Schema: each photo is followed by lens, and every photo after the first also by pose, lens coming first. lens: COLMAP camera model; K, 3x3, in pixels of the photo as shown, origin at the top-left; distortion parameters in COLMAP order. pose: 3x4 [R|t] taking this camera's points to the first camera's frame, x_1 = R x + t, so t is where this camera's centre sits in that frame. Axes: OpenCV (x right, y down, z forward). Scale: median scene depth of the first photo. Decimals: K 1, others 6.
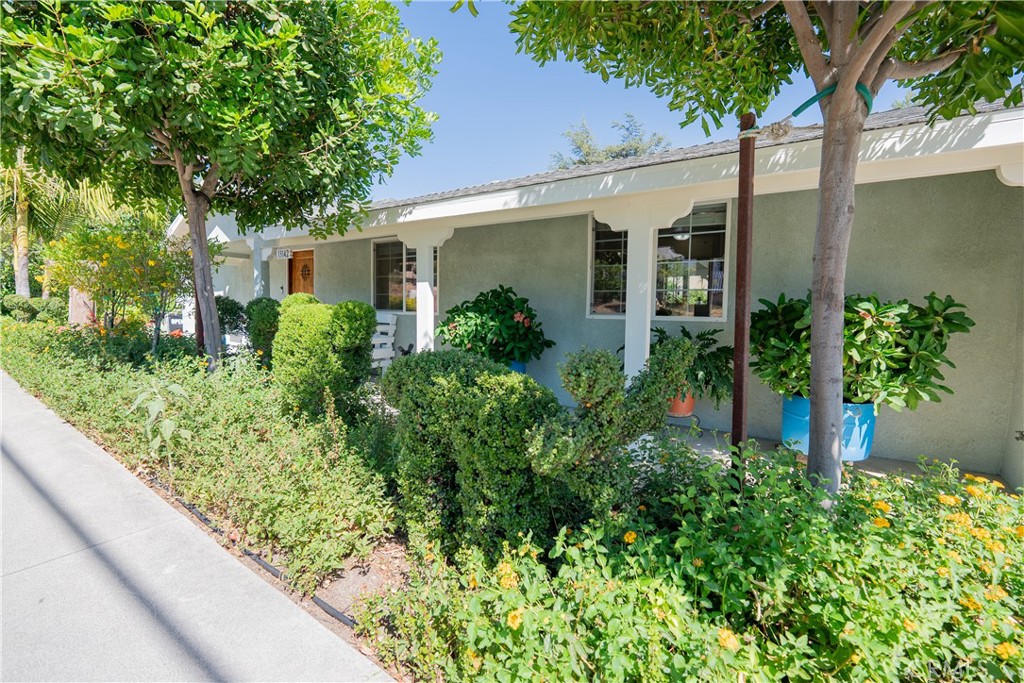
lens RADIAL K [[447.2, 0, 505.4], [0, 447.2, 341.7], [0, 0, 1]] dist [-0.000780, -0.000154]
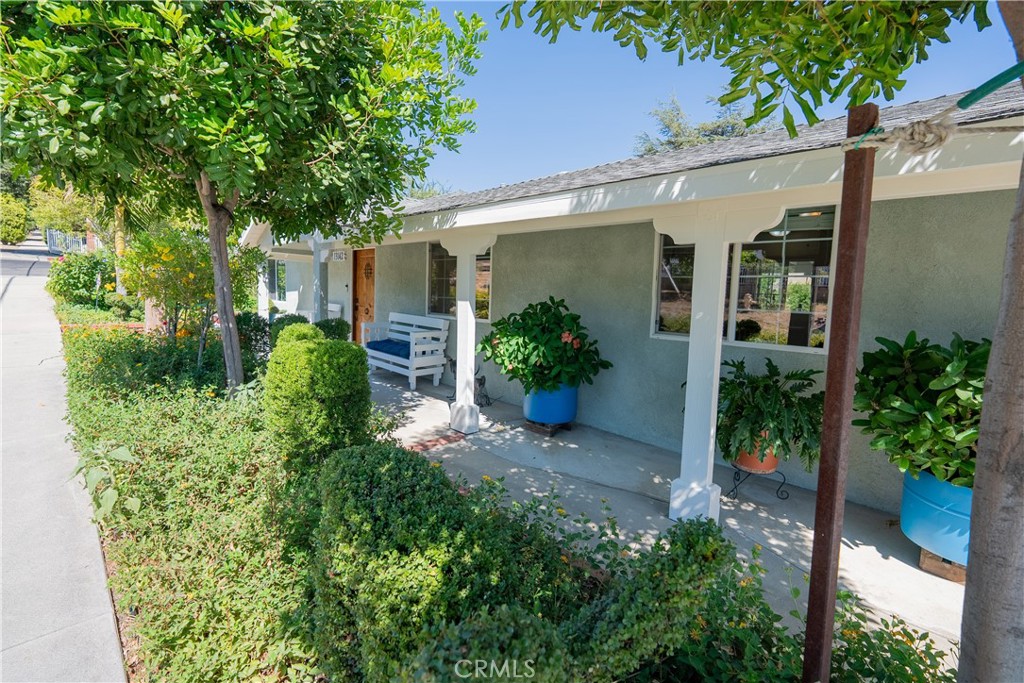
lens RADIAL K [[449.3, 0, 512.0], [0, 449.3, 341.5], [0, 0, 1]] dist [-0.004457, -0.001069]
pose [[0.985517, 0.031459, -0.166633, 0.082139], [-0.026235, 0.999096, 0.033458, -0.085516], [0.167534, -0.028601, 0.985451, 0.142745]]
